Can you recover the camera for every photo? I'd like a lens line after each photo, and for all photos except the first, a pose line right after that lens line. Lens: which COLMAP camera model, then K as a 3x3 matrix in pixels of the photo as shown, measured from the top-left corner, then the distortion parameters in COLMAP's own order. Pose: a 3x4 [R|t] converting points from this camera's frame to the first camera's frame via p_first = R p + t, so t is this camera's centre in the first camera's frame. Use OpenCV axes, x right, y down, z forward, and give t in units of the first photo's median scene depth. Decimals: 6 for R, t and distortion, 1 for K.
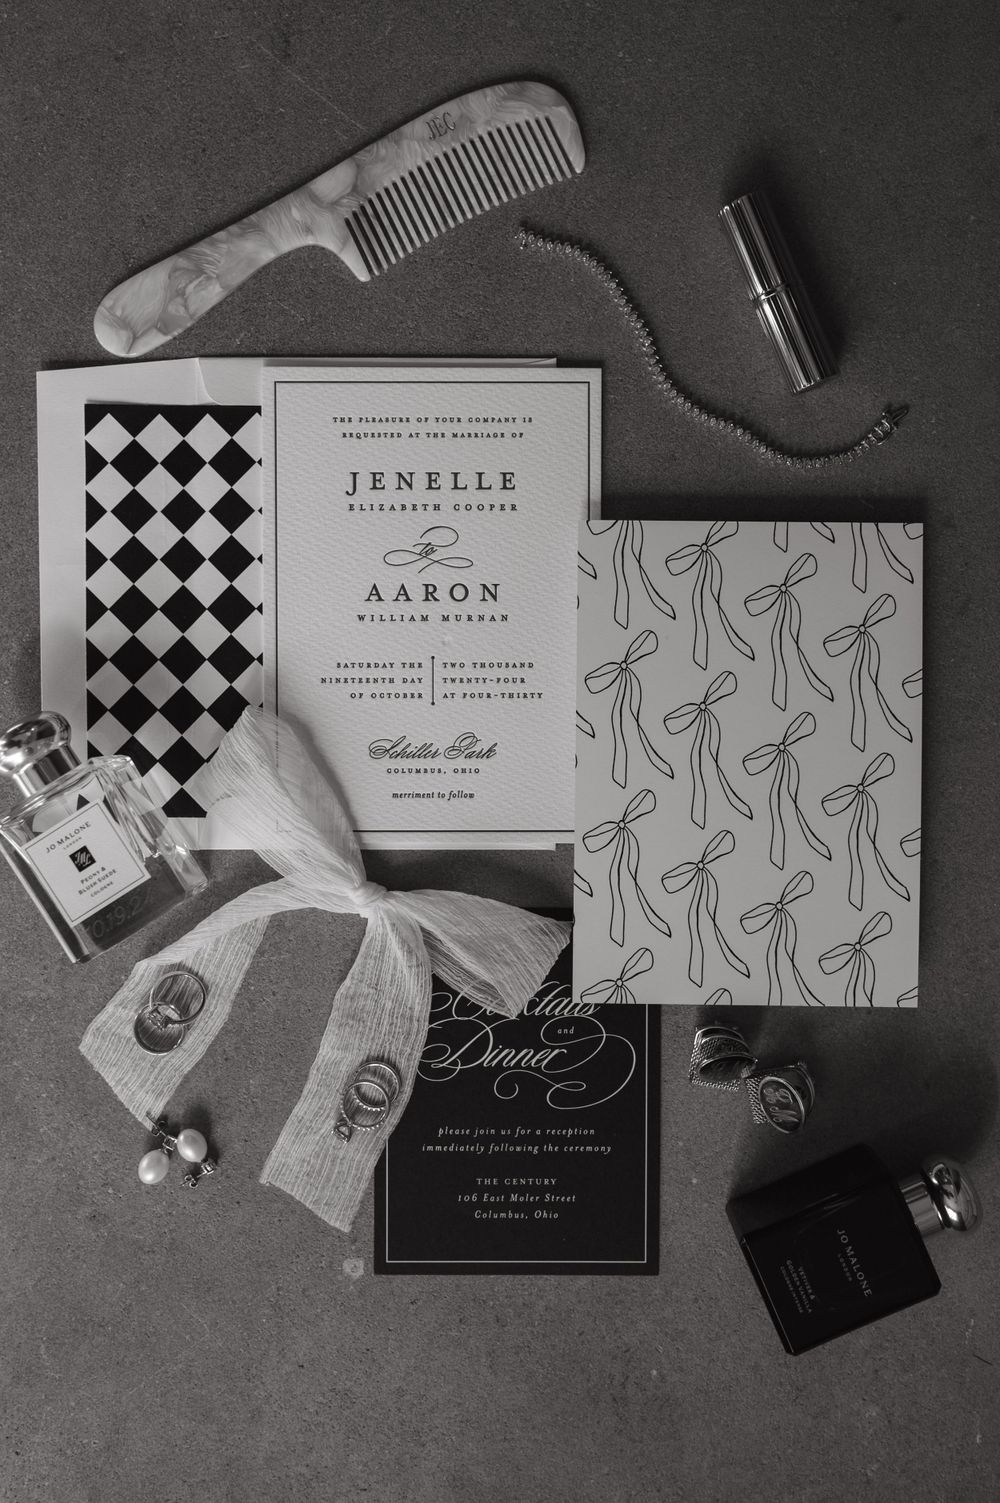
lens RADIAL K [[1604.2, 0, 544.7], [0, 1604.2, 767.6], [0, 0, 1]] dist [0.009243, -0.003350]
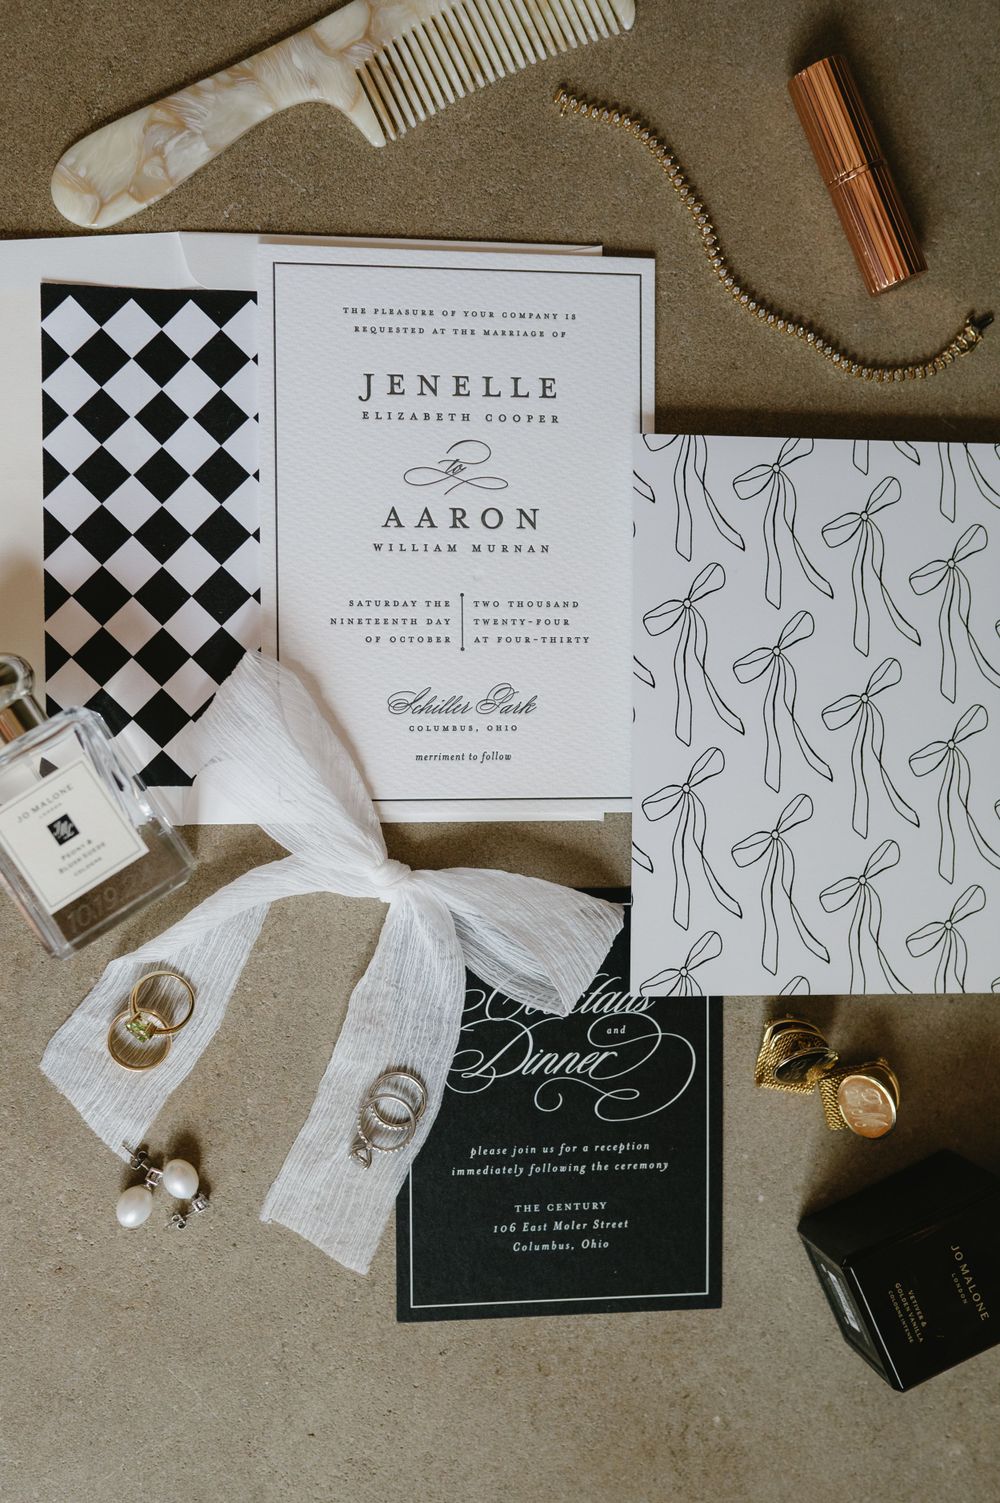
lens RADIAL K [[1590.3, 0, 483.1], [0, 1590.3, 824.0], [0, 0, 1]] dist [-0.002600, 0.012548]
pose [[0.993194, -0.011328, 0.115920, -0.157640], [0.010611, 0.999921, 0.006801, 0.047089], [-0.115988, -0.005525, 0.993235, 0.162189]]
